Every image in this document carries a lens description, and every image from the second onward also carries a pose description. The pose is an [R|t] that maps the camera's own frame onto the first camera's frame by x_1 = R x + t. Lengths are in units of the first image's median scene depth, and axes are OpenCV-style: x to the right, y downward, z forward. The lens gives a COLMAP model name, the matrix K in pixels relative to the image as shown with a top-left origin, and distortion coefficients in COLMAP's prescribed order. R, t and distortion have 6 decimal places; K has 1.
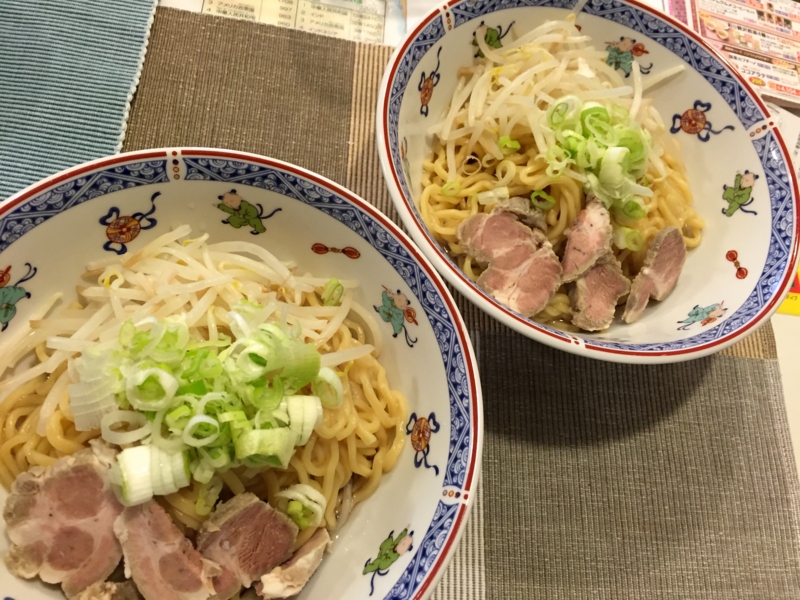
lens RADIAL K [[701.9, 0, 400.0], [0, 701.9, 300.0], [0, 0, 1]] dist [0.079843, -0.124805]
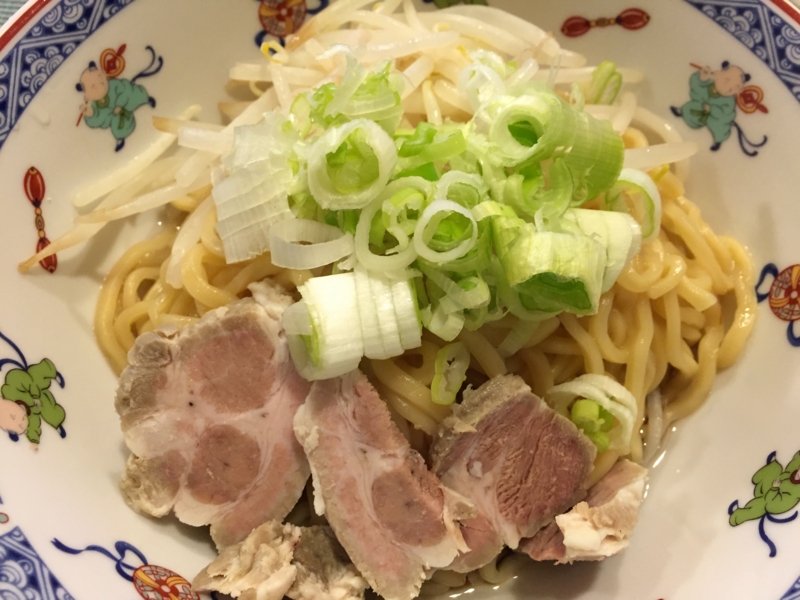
lens RADIAL K [[721.6, 0, 400.0], [0, 721.6, 300.0], [0, 0, 1]] dist [0.087766, -0.173537]
pose [[0.983768, -0.044842, -0.173750, -0.207641], [0.036672, 0.998078, -0.049949, 0.247093], [0.175656, 0.042766, 0.983522, 0.424694]]
